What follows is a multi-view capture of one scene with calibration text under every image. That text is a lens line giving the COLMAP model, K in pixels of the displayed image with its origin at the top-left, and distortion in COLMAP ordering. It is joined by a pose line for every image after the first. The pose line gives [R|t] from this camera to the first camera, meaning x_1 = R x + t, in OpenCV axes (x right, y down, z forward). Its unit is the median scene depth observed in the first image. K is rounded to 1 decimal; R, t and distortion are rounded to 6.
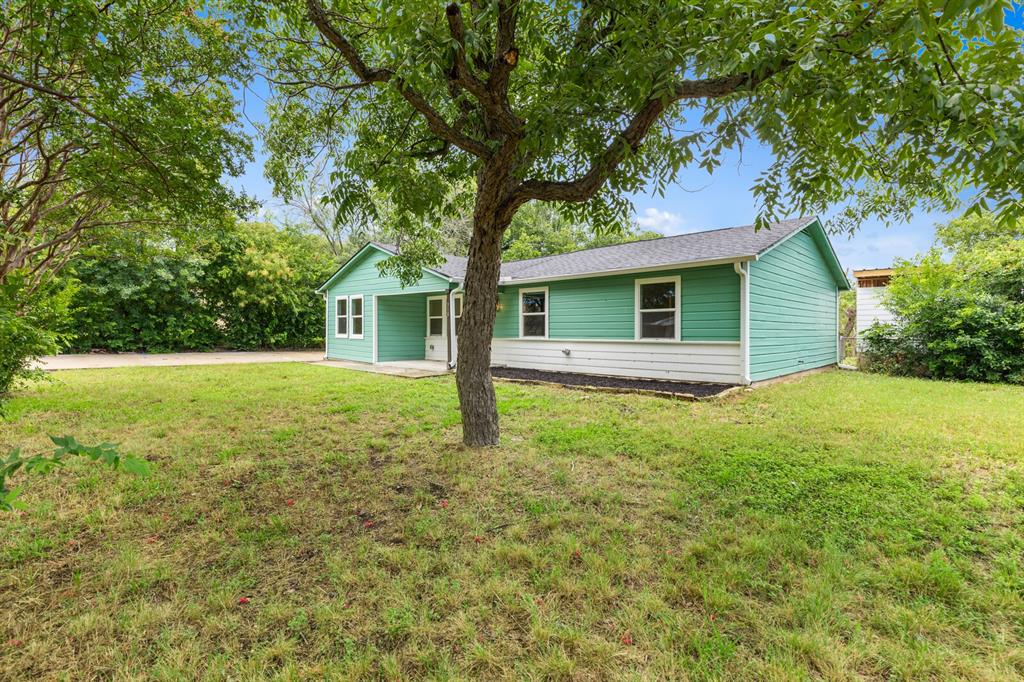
lens RADIAL K [[471.2, 0, 516.8], [0, 471.2, 344.8], [0, 0, 1]] dist [0.012754, -0.002369]
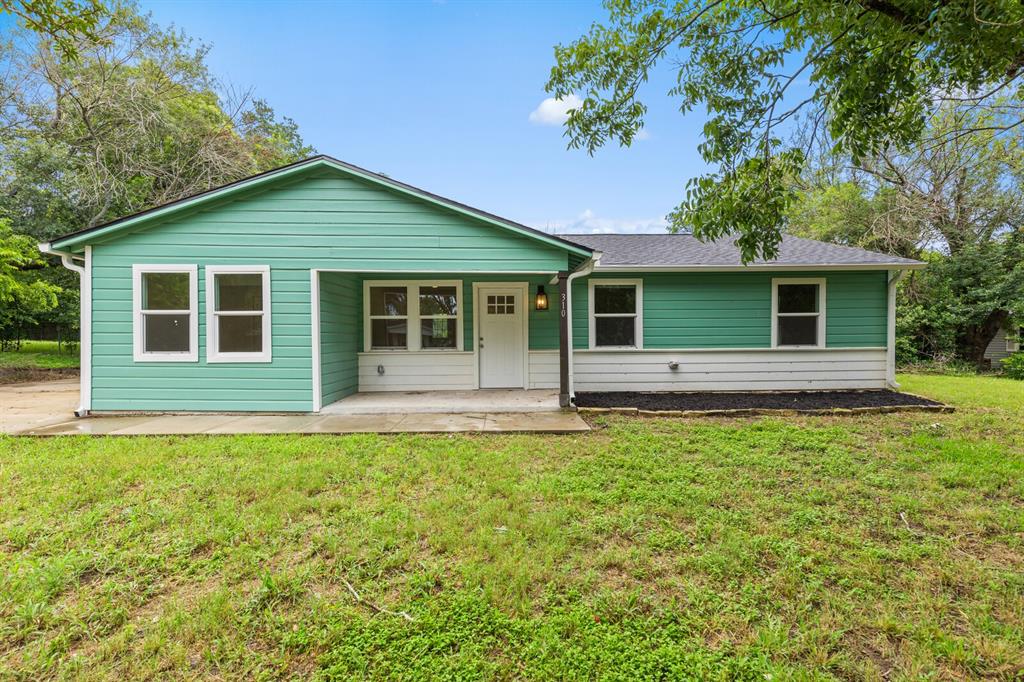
lens RADIAL K [[471.2, 0, 522.6], [0, 471.2, 343.6], [0, 0, 1]] dist [0.012754, -0.002369]
pose [[0.701894, -0.023428, 0.711896, -0.564155], [0.029995, 0.999545, 0.003321, -0.028512], [-0.711649, 0.019022, 0.702278, 0.582788]]
